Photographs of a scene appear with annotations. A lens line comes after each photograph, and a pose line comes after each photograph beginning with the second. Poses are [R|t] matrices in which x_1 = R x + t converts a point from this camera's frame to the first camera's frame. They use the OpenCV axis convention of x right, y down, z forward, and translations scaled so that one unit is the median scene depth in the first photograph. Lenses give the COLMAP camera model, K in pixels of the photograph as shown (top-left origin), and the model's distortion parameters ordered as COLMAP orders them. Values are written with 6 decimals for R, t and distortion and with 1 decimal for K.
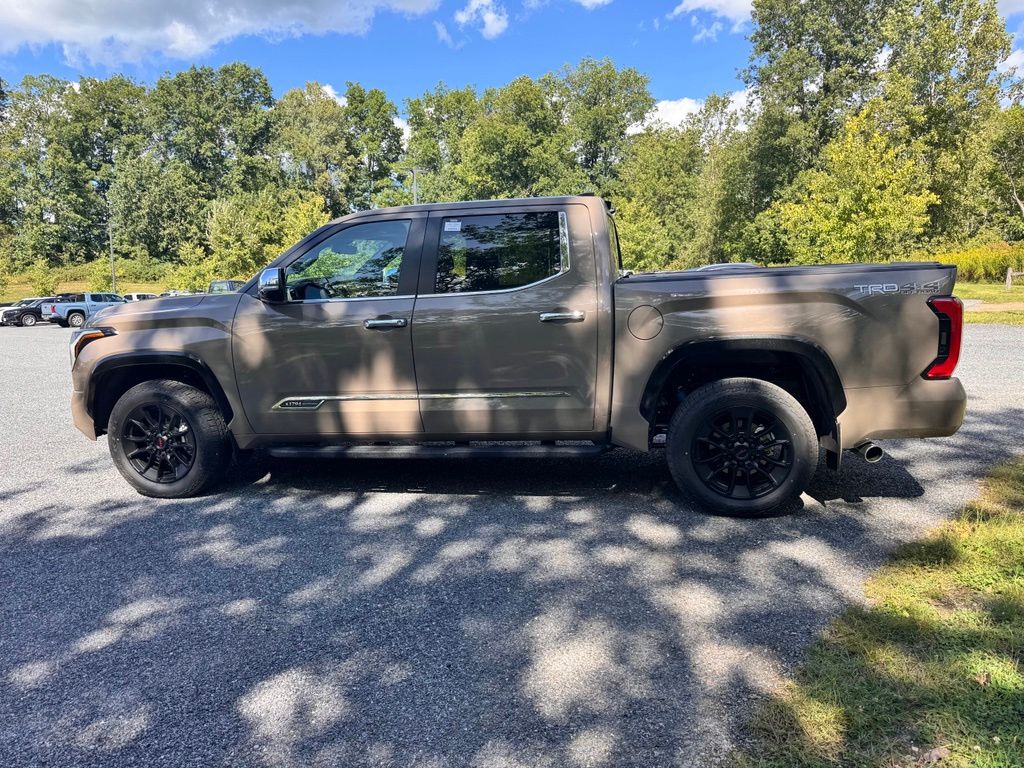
lens RADIAL K [[757.1, 0, 512.0], [0, 757.1, 384.0], [0, 0, 1]] dist [0.043068, -0.036200]
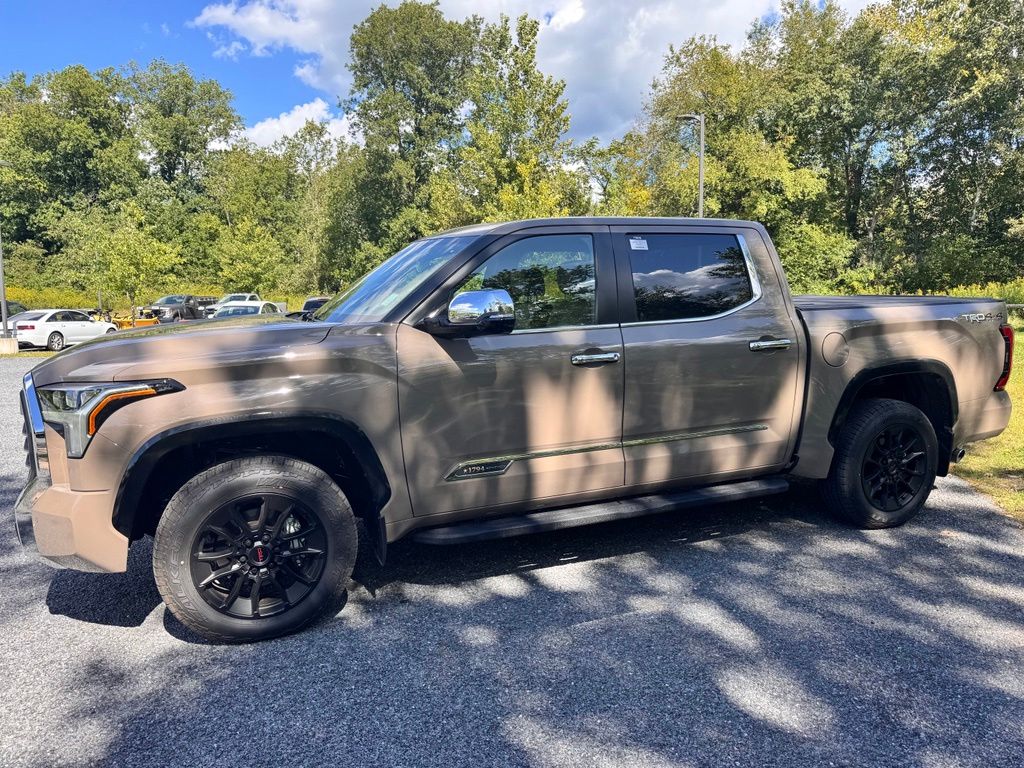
lens RADIAL K [[757.1, 0, 512.0], [0, 757.1, 384.0], [0, 0, 1]] dist [0.043068, -0.036200]
pose [[0.830253, -0.049207, 0.555210, -0.073676], [0.068098, 0.997588, -0.013420, -0.004987], [-0.553211, 0.048951, 0.831602, 0.039040]]
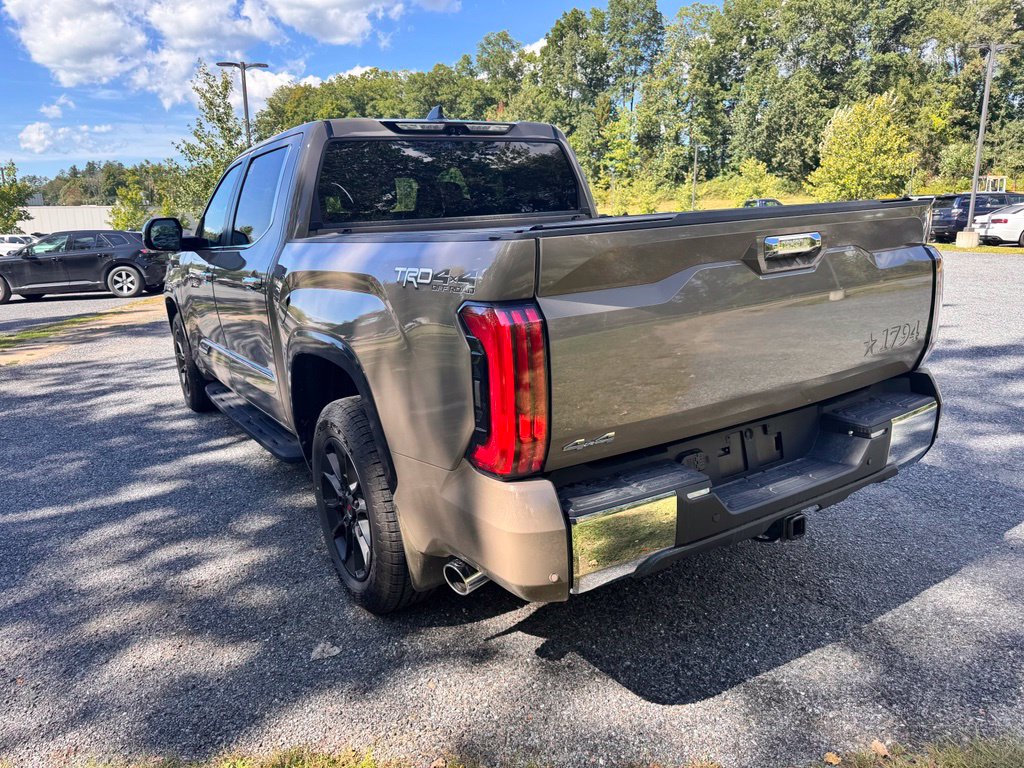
lens RADIAL K [[757.1, 0, 512.0], [0, 757.1, 384.0], [0, 0, 1]] dist [0.043068, -0.036200]
pose [[0.673391, 0.165278, -0.720575, 0.078254], [-0.084504, 0.985509, 0.147075, -0.011027], [0.734441, -0.038147, 0.677599, 0.057494]]
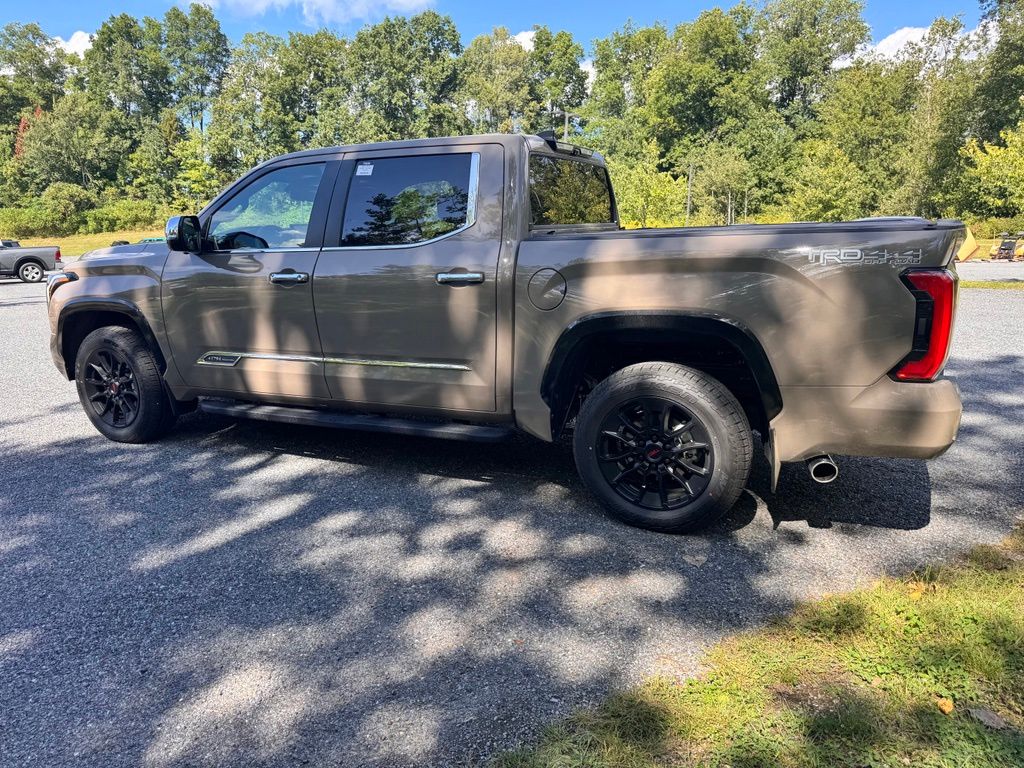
lens RADIAL K [[753.1, 0, 512.0], [0, 753.1, 384.0], [0, 0, 1]] dist [0.038109, -0.035816]
pose [[0.966358, 0.069303, -0.247687, 0.034810], [-0.052709, 0.995937, 0.073018, -0.003446], [0.251741, -0.057506, 0.966085, 0.018477]]
